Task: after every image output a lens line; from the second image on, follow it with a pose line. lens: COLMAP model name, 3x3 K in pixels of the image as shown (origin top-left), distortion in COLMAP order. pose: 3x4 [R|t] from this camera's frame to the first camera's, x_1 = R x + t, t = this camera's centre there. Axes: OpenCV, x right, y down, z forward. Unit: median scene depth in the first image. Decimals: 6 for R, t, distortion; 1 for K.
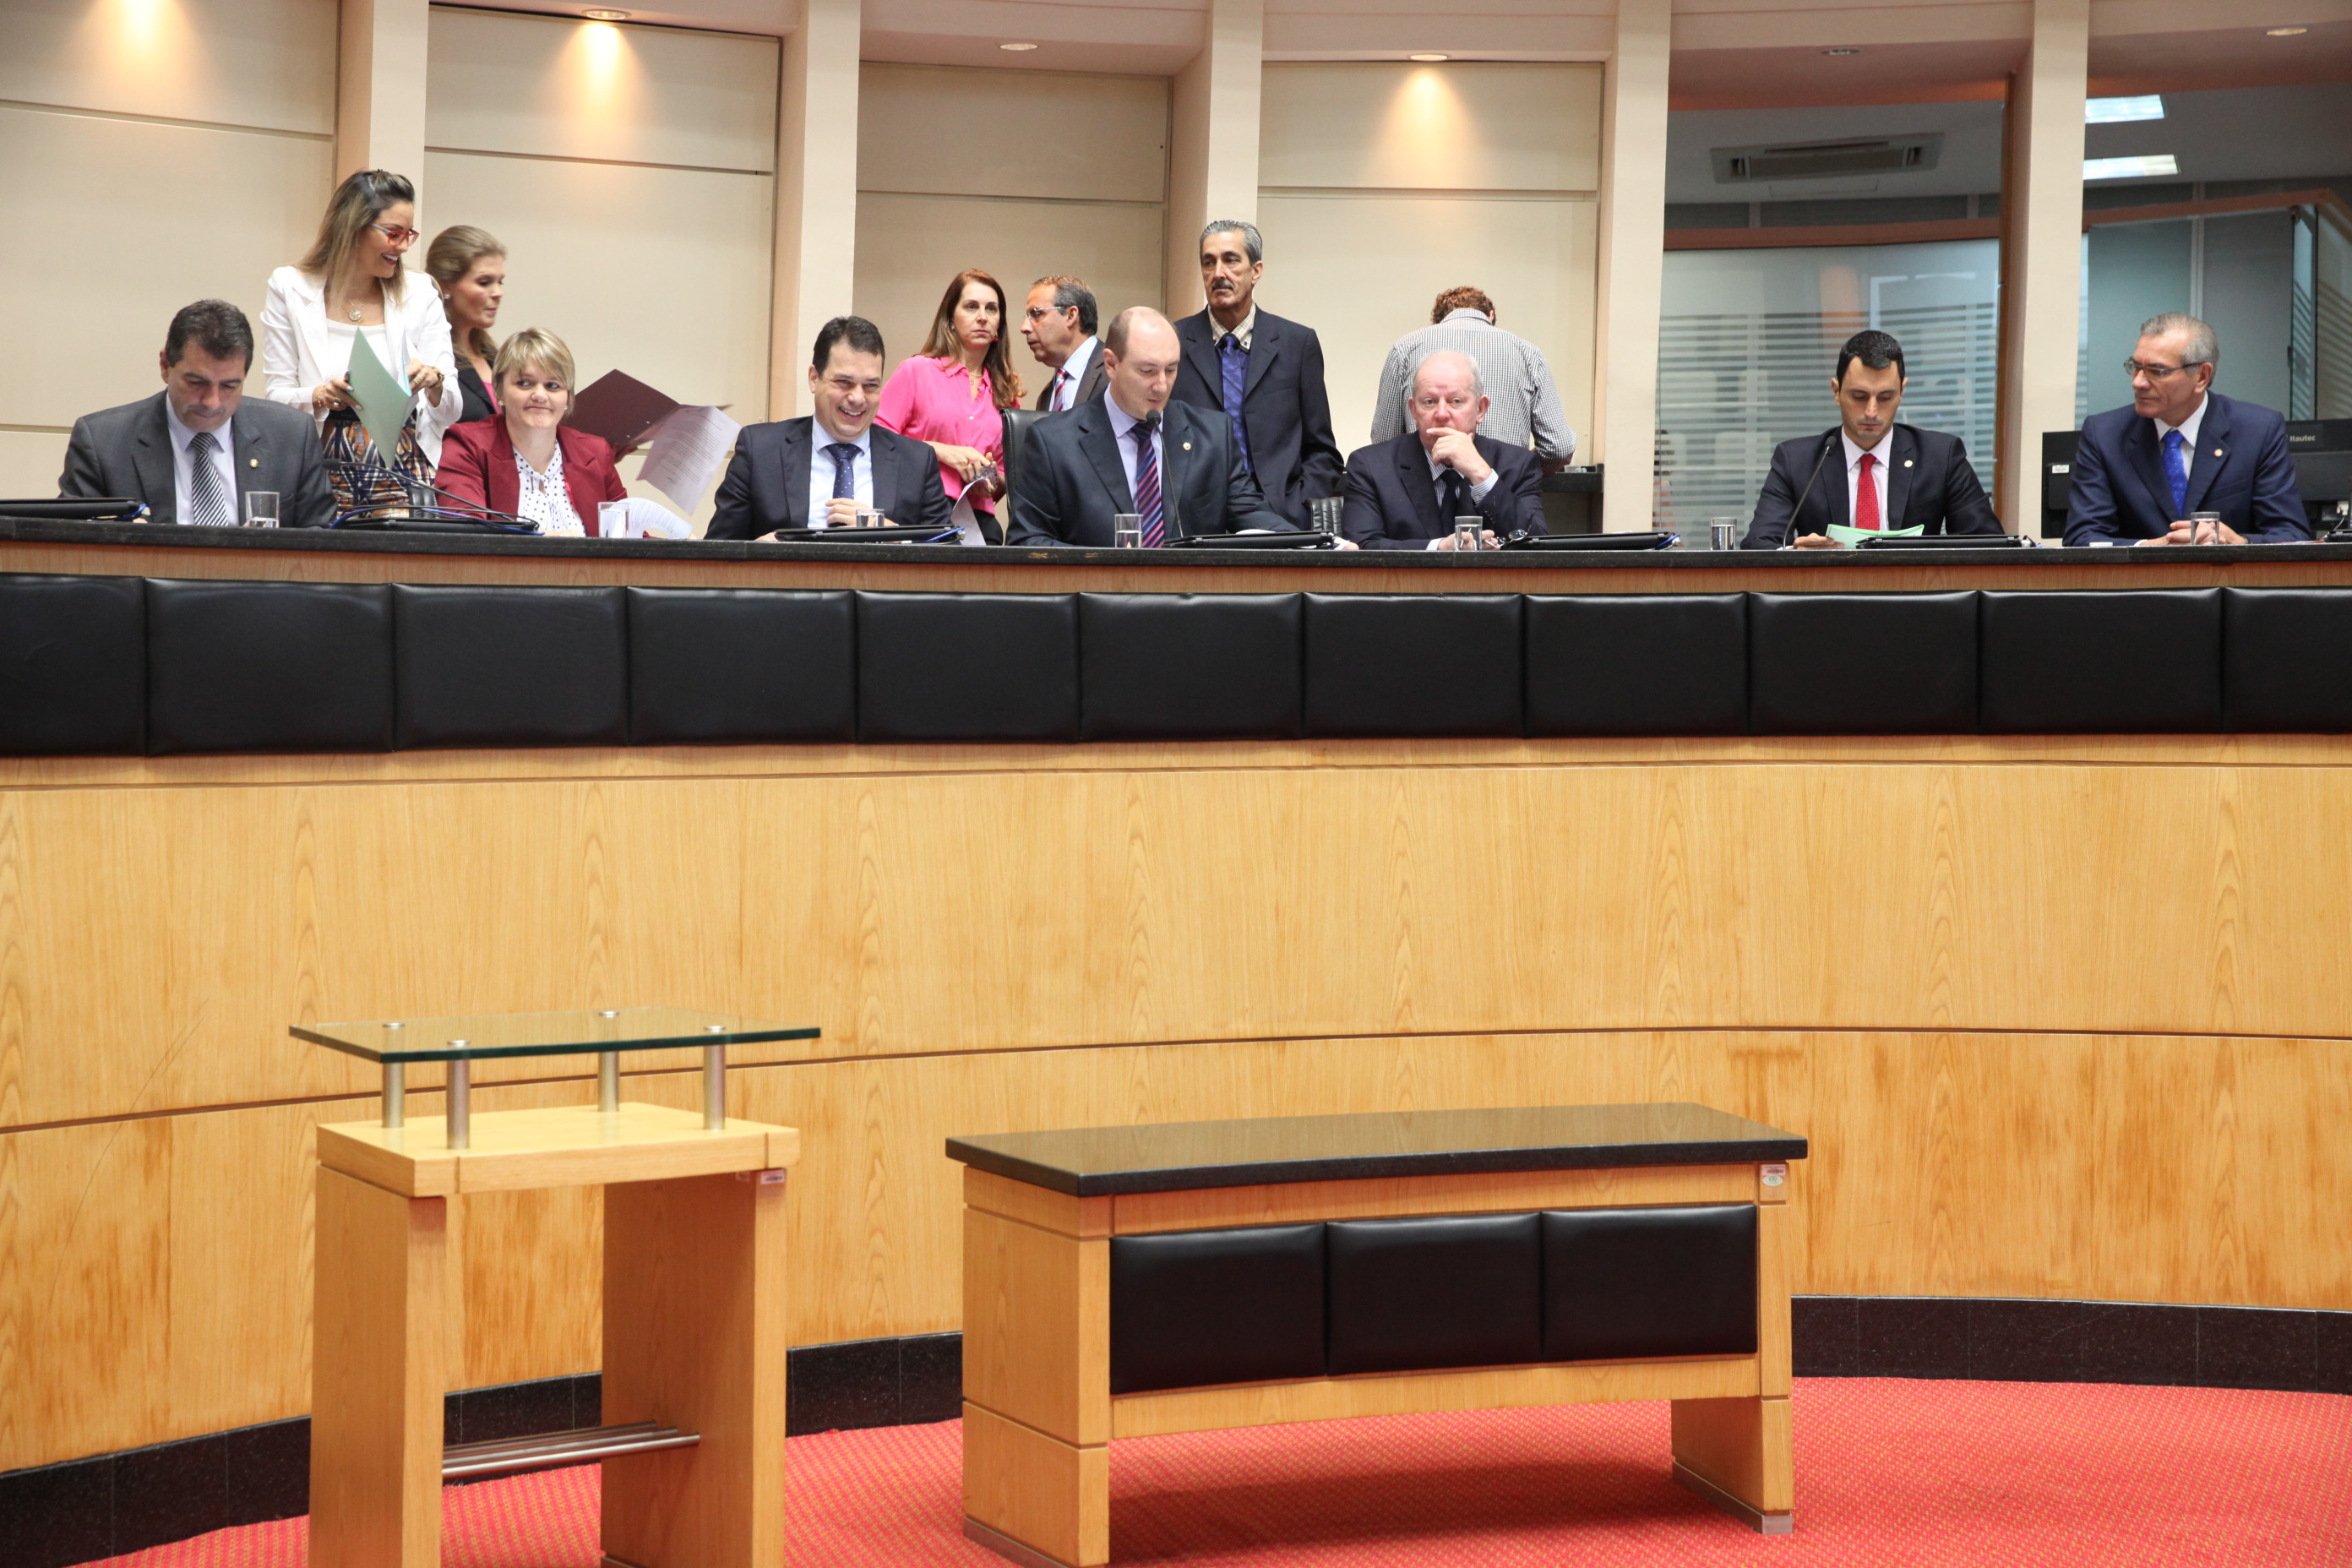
lens RADIAL K [[3688.0, 0, 1172.1], [0, 3688.0, 821.8], [0, 0, 1]] dist [0.139165, 0.127416]
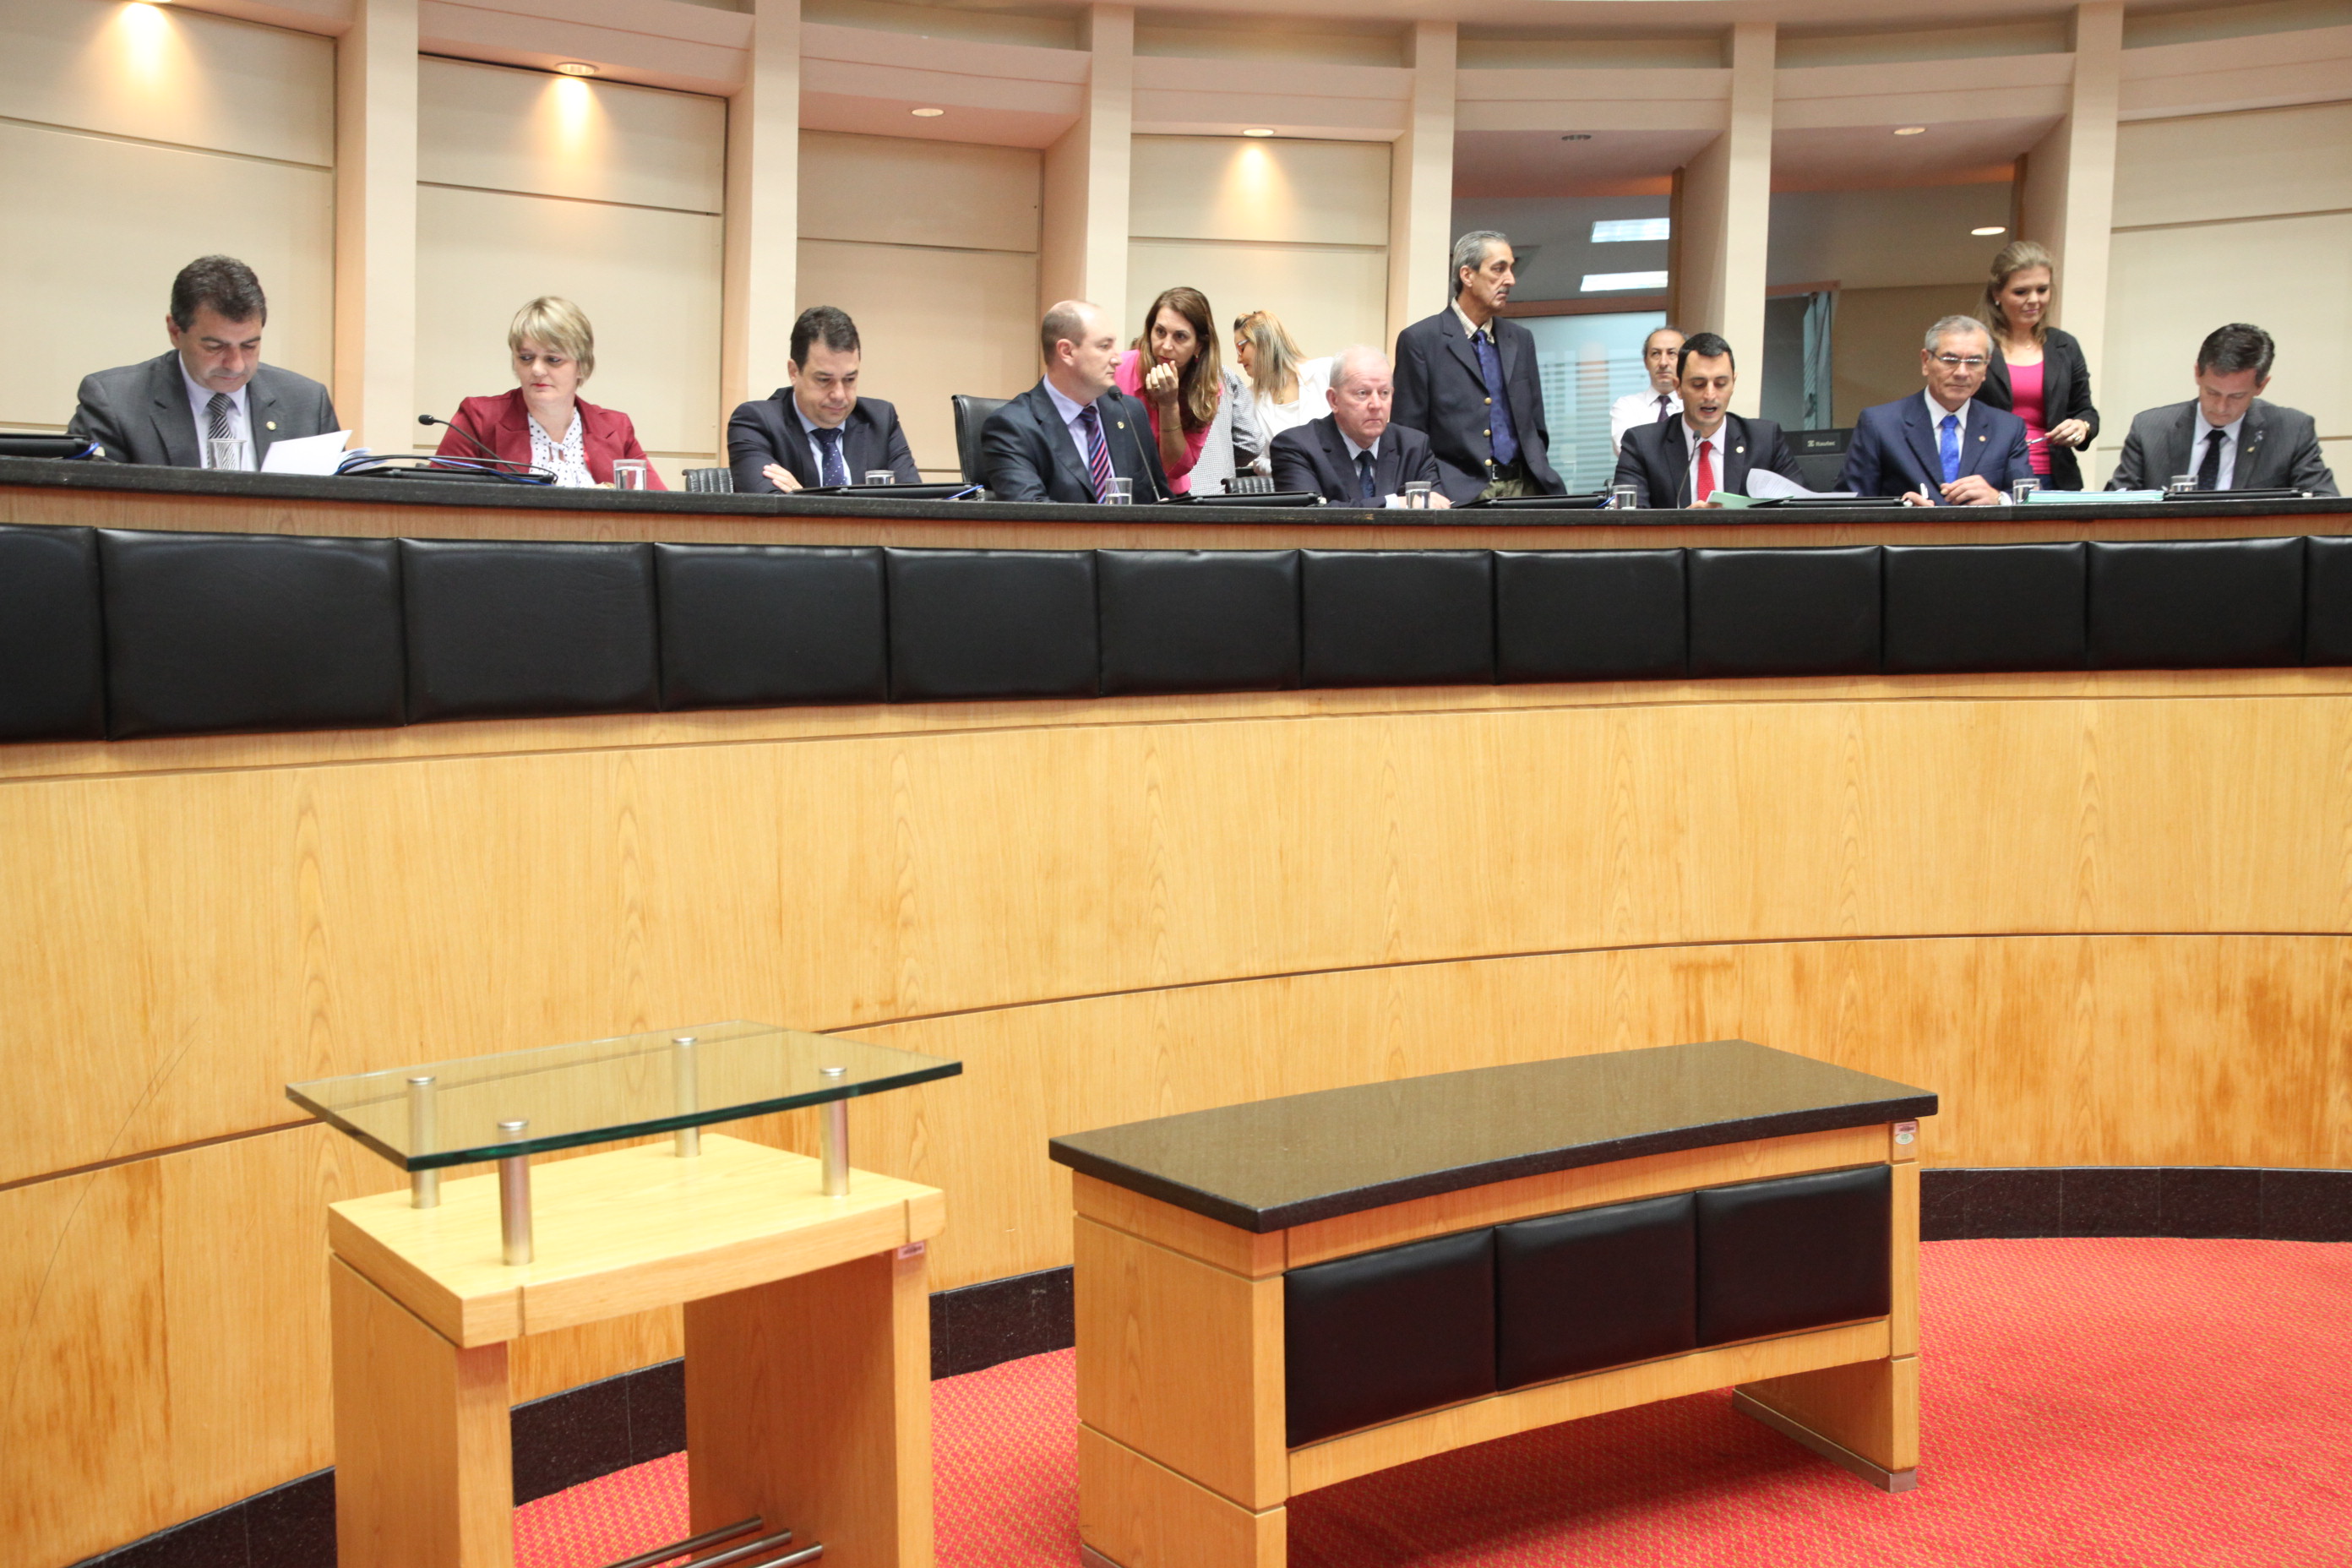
lens RADIAL K [[2112.0, 0, 1182.7], [0, 2112.0, 811.3], [0, 0, 1]] dist [-0.055089, 0.119170]
pose [[0.988669, -0.027656, 0.147544, -0.089017], [0.021881, 0.998935, 0.040618, -0.013153], [-0.148510, -0.036929, 0.988221, 0.419389]]
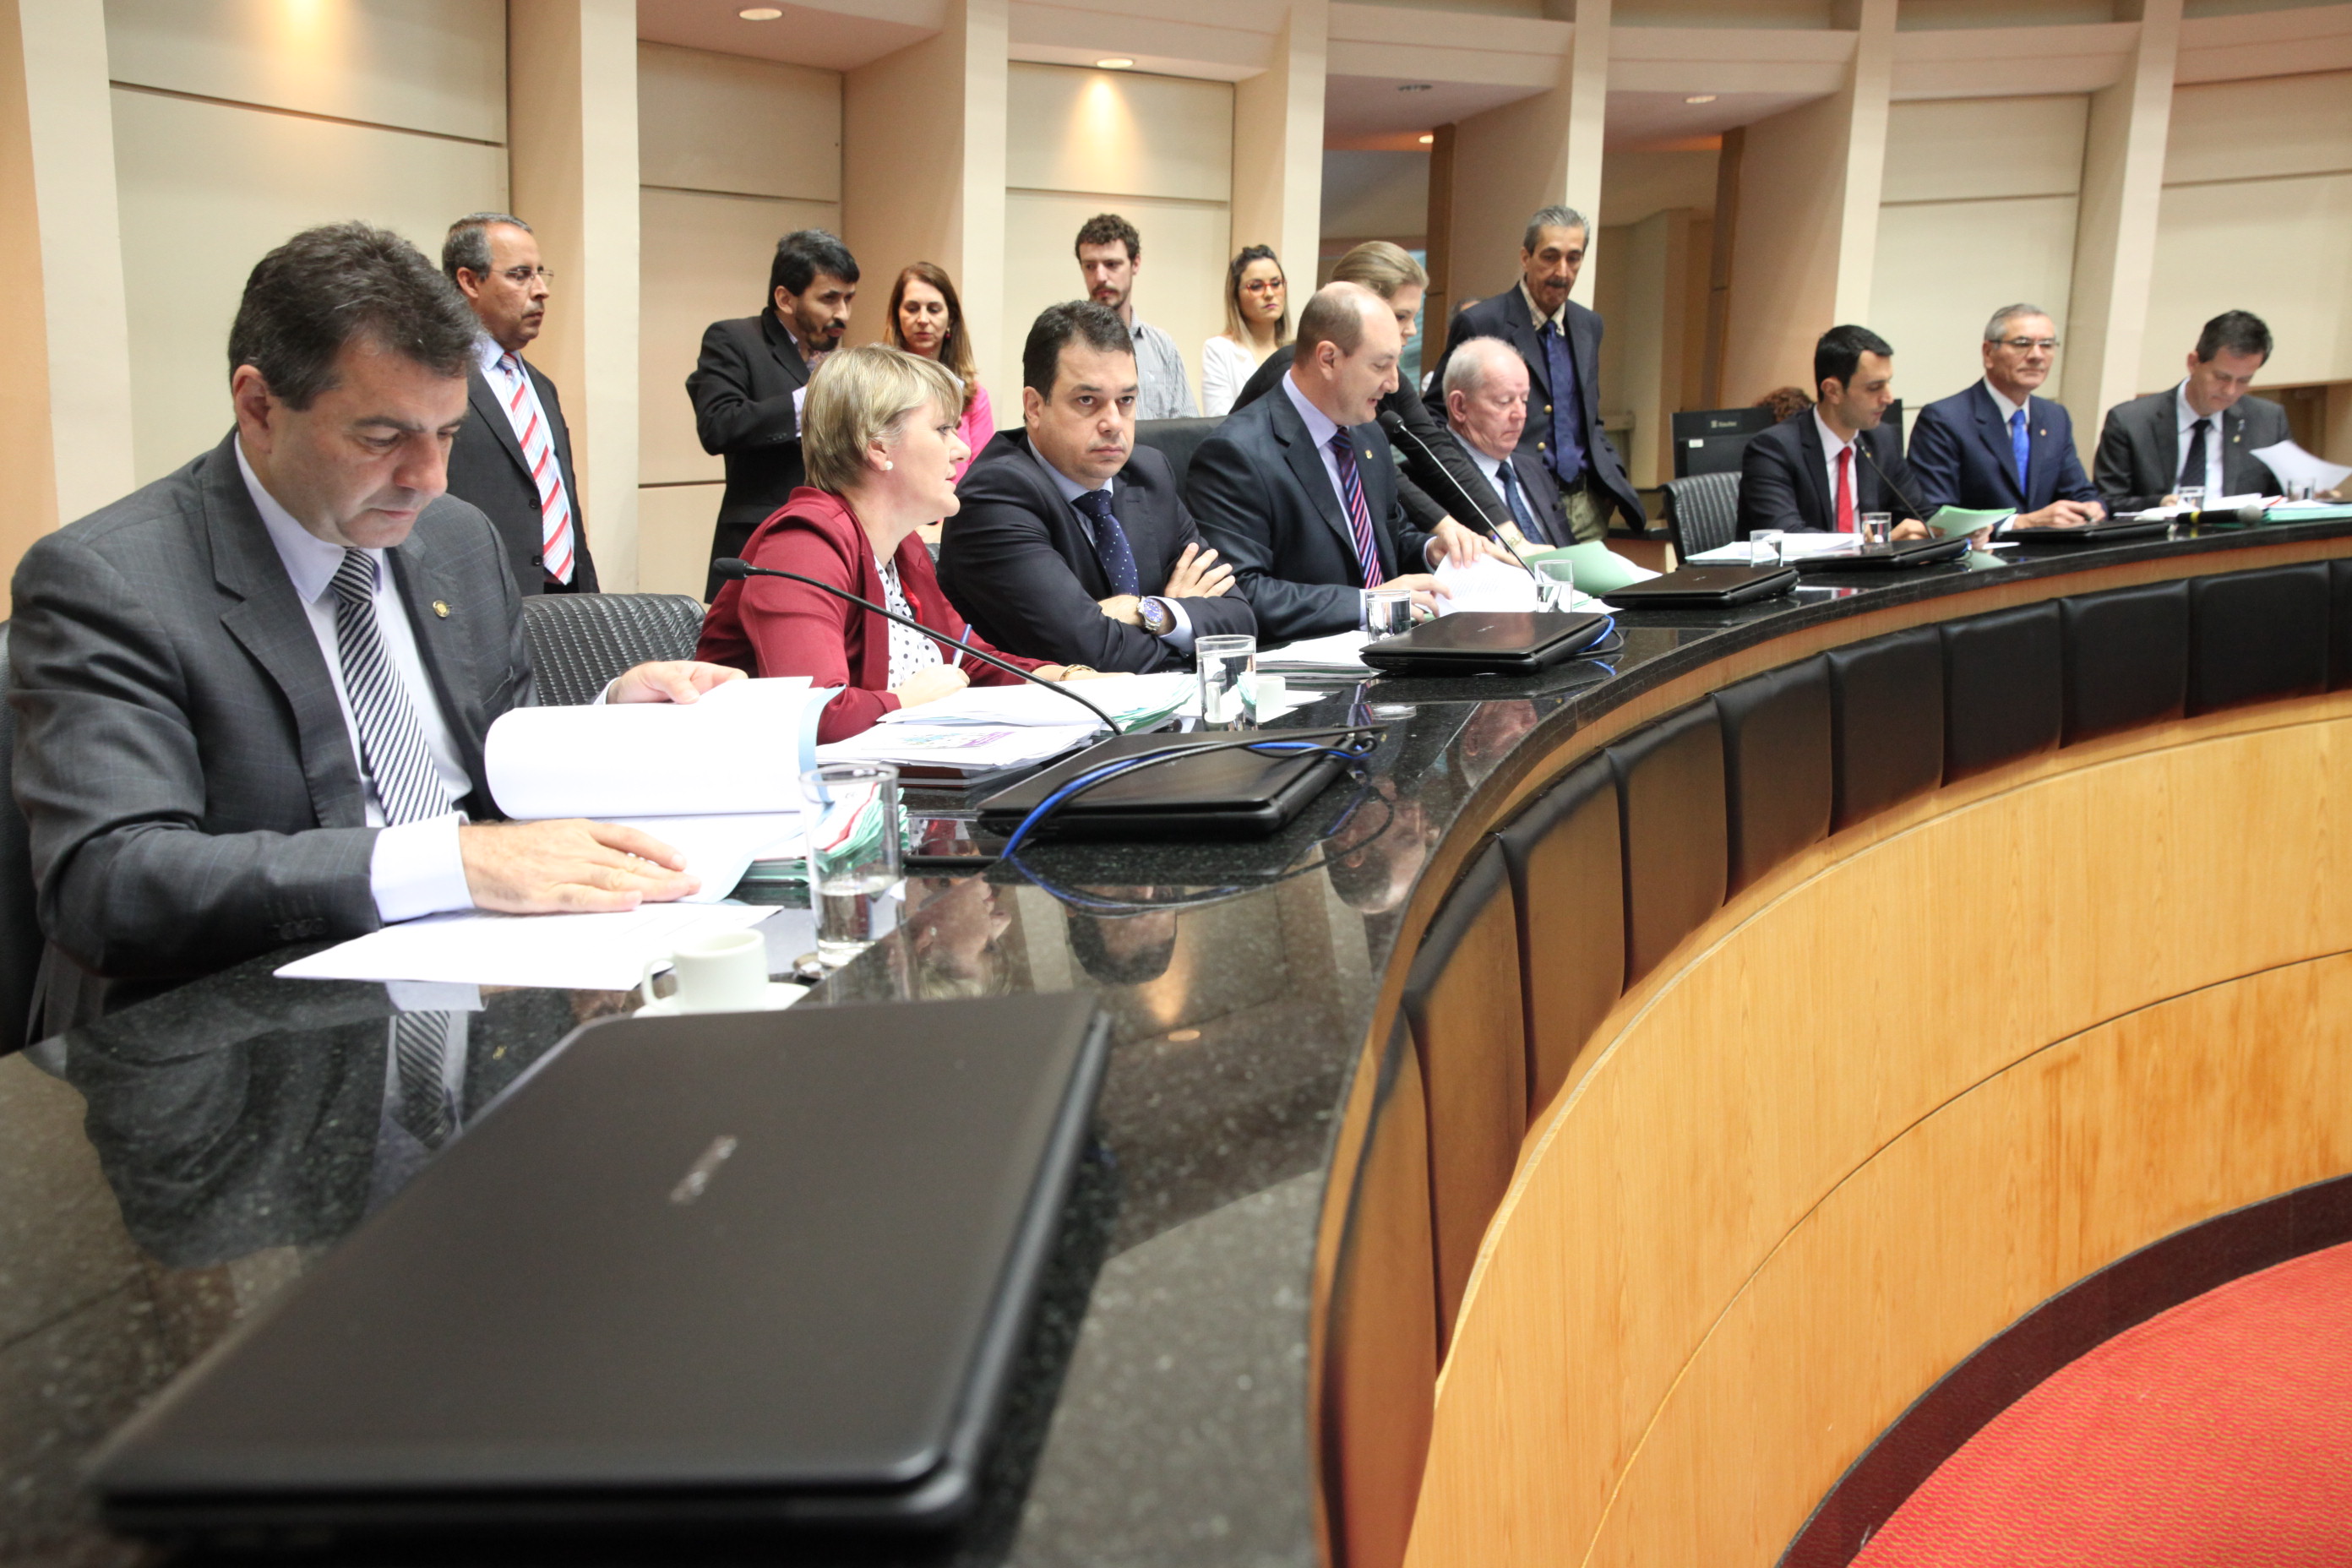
lens RADIAL K [[1775.0, 0, 1181.5], [0, 1775.0, 794.2], [0, 0, 1]] dist [-0.096829, 0.106782]
pose [[0.834866, -0.148867, 0.529940, -0.283139], [0.085792, 0.986161, 0.141870, -0.098914], [-0.543726, -0.072978, 0.836084, 0.776252]]
